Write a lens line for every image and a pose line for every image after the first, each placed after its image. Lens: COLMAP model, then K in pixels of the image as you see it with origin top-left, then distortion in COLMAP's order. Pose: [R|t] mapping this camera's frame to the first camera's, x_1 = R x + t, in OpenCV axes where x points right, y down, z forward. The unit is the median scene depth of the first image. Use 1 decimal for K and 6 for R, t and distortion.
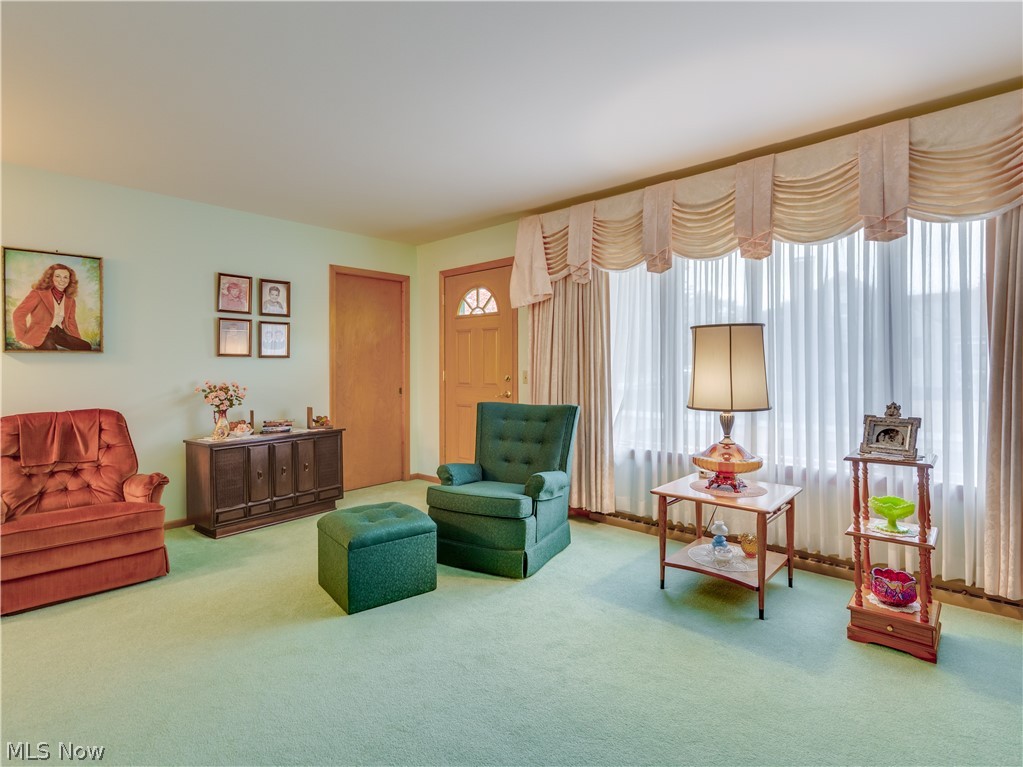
lens RADIAL K [[545.1, 0, 511.3], [0, 545.1, 371.2], [0, 0, 1]] dist [-0.000911, -0.000220]
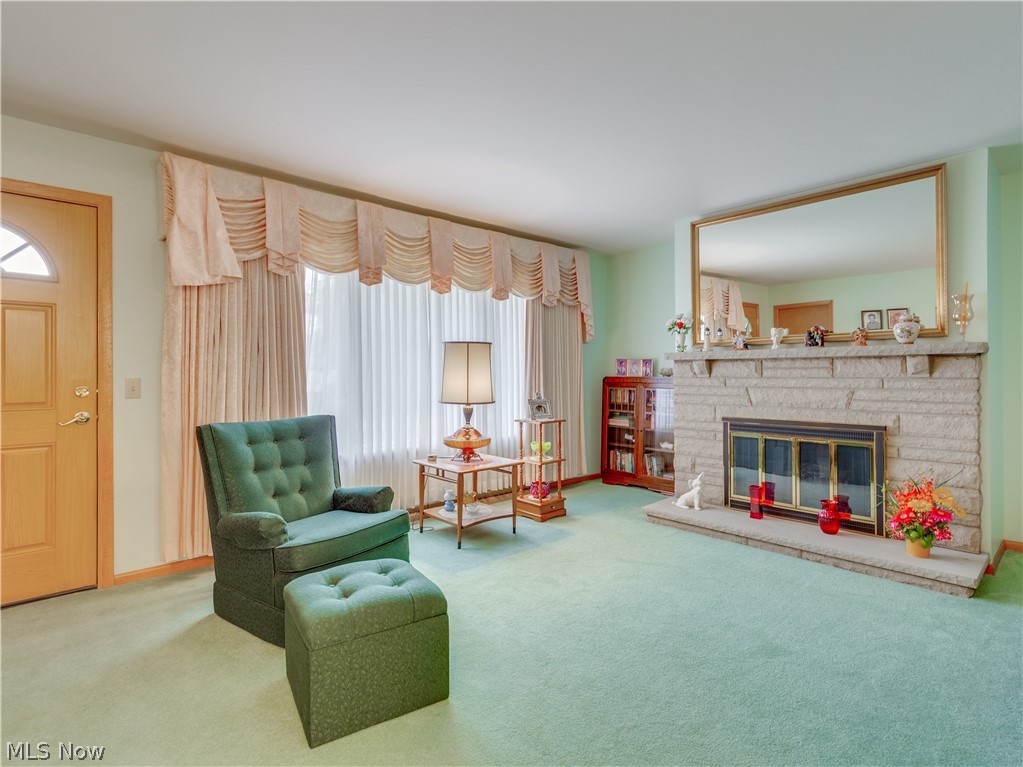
lens RADIAL K [[531.0, 0, 511.5], [0, 531.0, 383.5], [0, 0, 1]] dist [0.000622, -0.000008]
pose [[0.089025, -0.008940, 0.995989, -0.909612], [0.004532, 0.999953, 0.008570, 0.009266], [-0.996019, 0.003751, 0.089062, 0.752345]]
